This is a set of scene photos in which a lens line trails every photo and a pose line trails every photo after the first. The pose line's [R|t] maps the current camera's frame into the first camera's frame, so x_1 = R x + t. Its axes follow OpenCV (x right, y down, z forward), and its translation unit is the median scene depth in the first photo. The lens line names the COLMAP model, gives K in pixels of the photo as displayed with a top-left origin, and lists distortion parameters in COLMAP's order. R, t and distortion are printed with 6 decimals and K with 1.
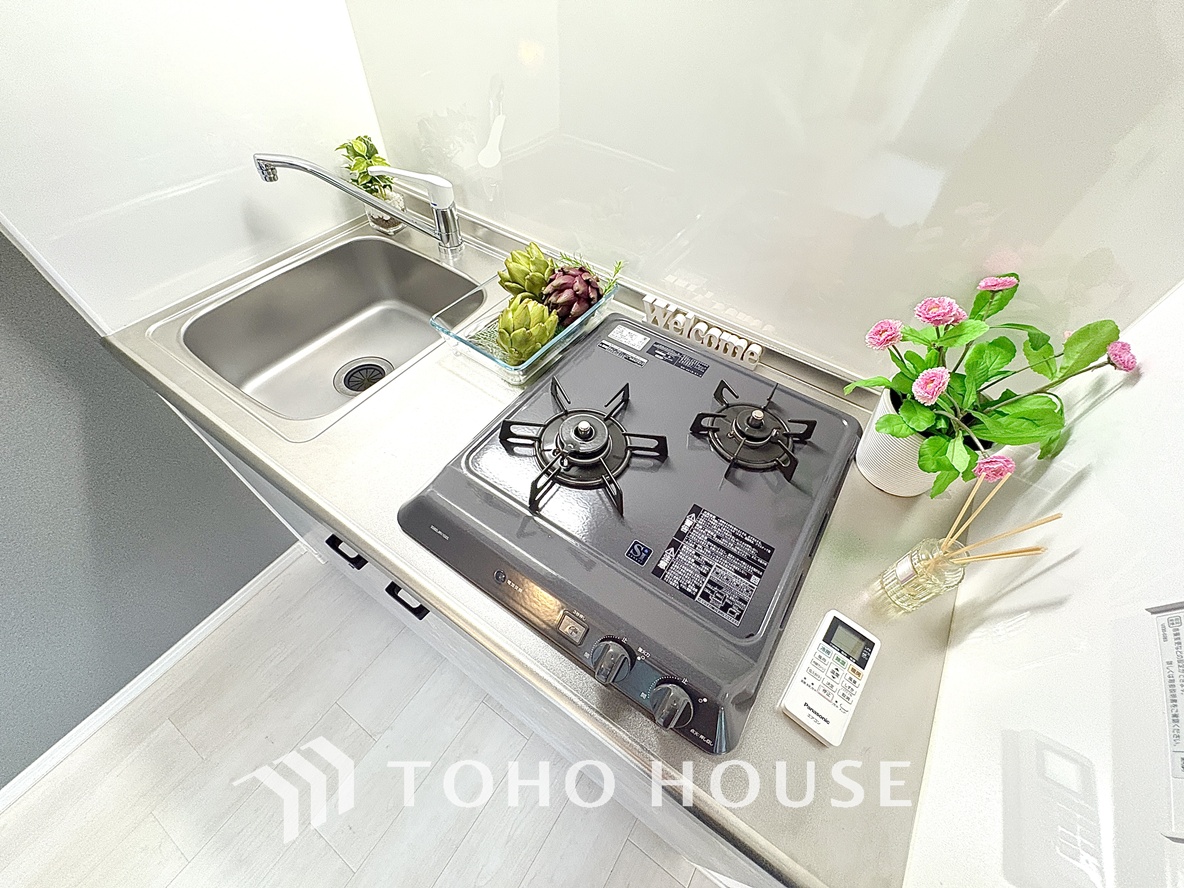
lens RADIAL K [[471.4, 0, 592.8], [0, 471.4, 445.1], [0, 0, 1]] dist [-0.000252, 0.000129]
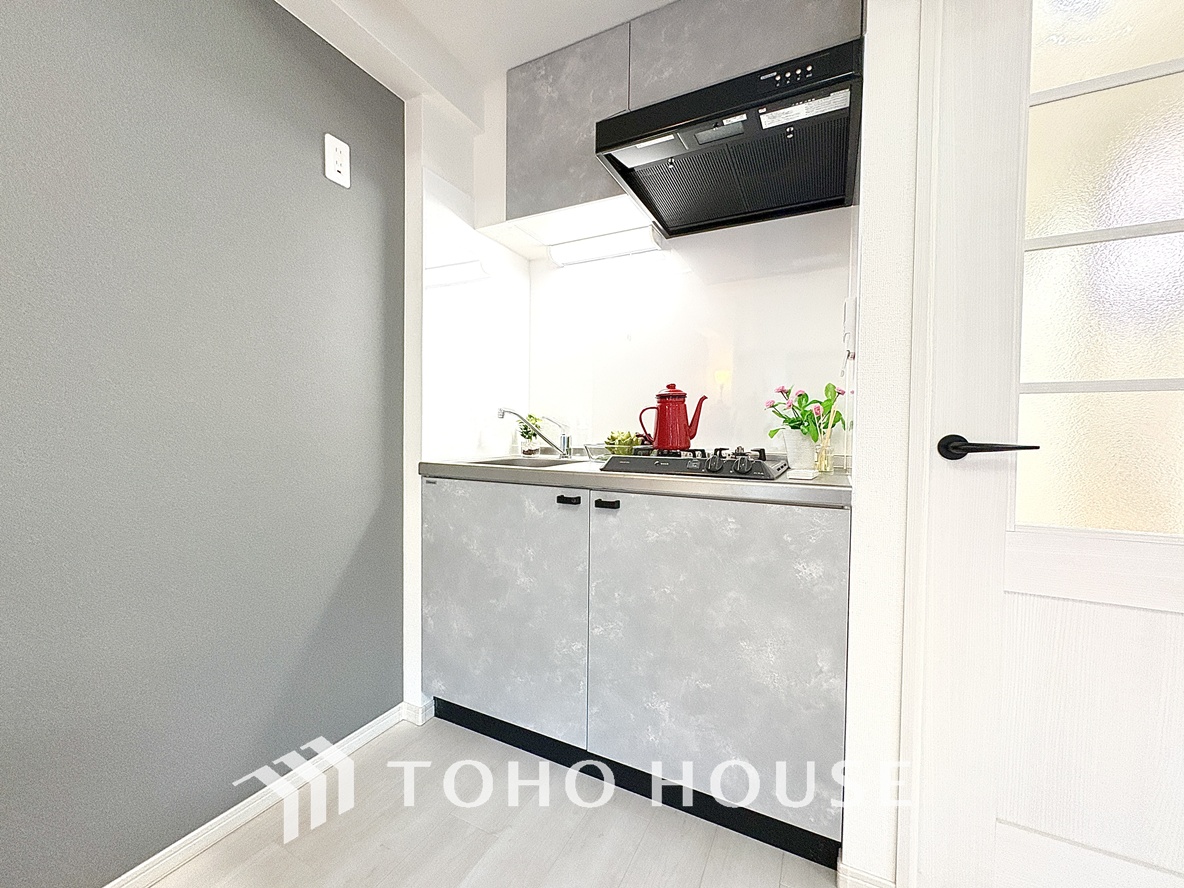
lens RADIAL K [[471.4, 0, 592.8], [0, 471.4, 445.1], [0, 0, 1]] dist [-0.000252, 0.000129]
pose [[0.991060, -0.039781, 0.127349, -0.553711], [0.123601, 0.633117, -0.764124, 1.337248], [-0.050229, 0.773033, 0.632374, -0.352717]]
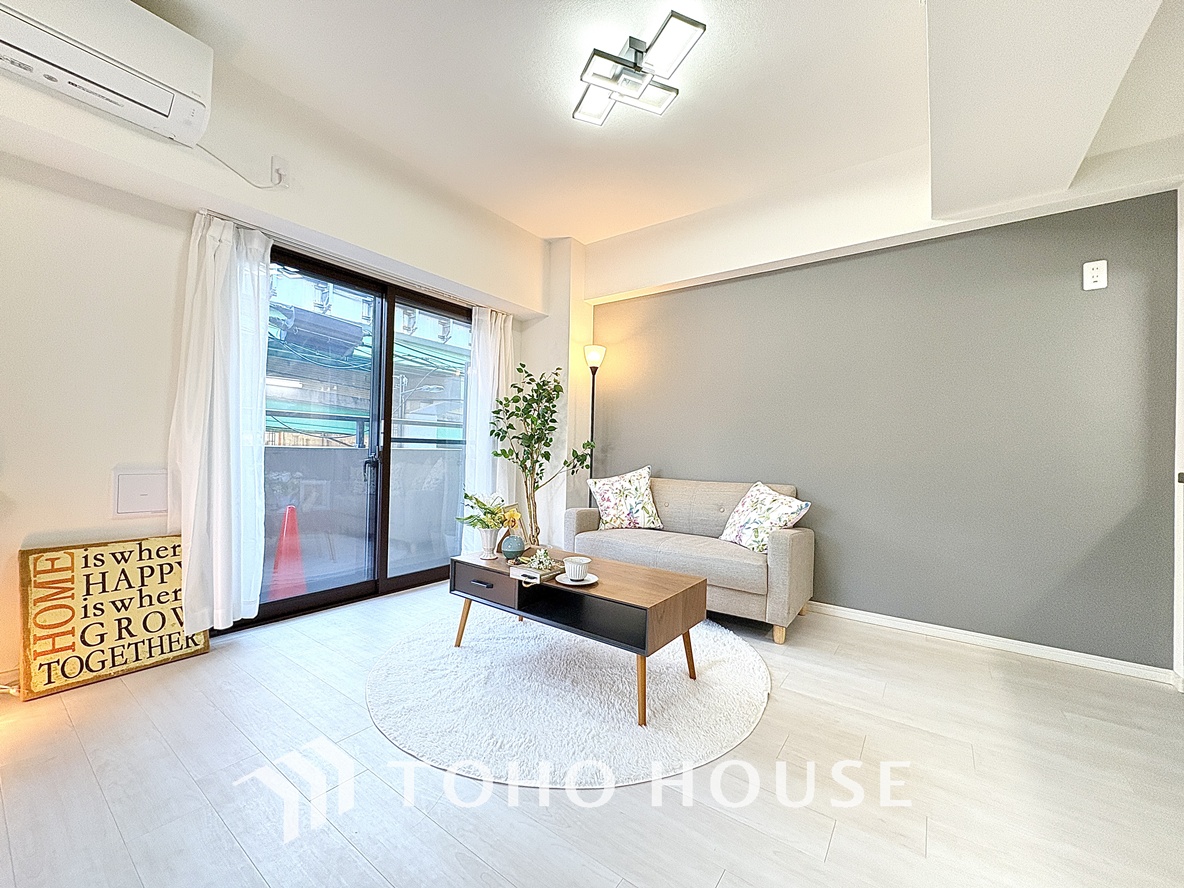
lens RADIAL K [[471.4, 0, 592.8], [0, 471.4, 445.1], [0, 0, 1]] dist [-0.000252, 0.000129]
pose [[-0.034863, -0.060521, -0.997558, 1.512503], [-0.804672, 0.593667, -0.007896, 2.168176], [0.592695, 0.802432, -0.069397, -0.755817]]
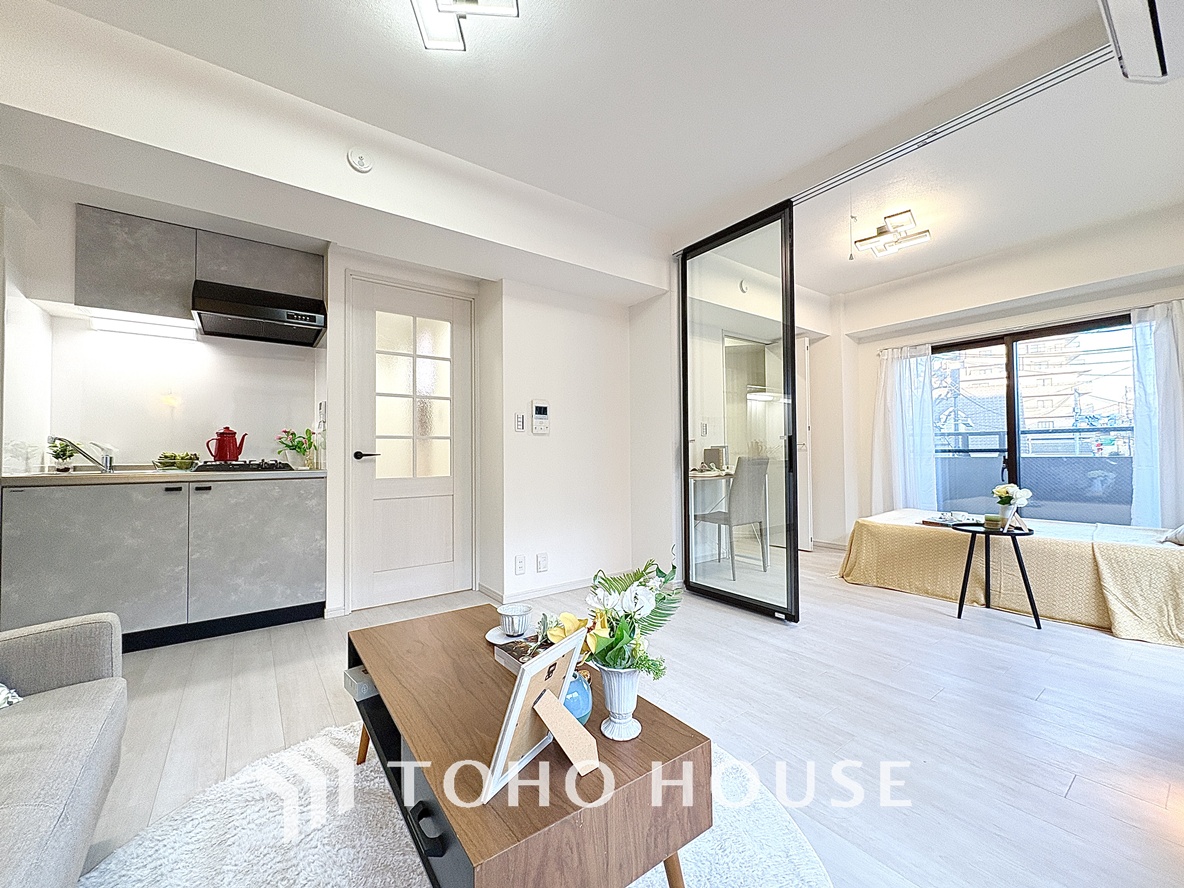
lens RADIAL K [[471.4, 0, 592.8], [0, 471.4, 445.1], [0, 0, 1]] dist [-0.000252, 0.000129]
pose [[0.336228, -0.031186, 0.941264, -2.395506], [0.759819, 0.599498, -0.251551, 2.852162], [-0.556441, 0.799769, 0.225264, -1.586470]]
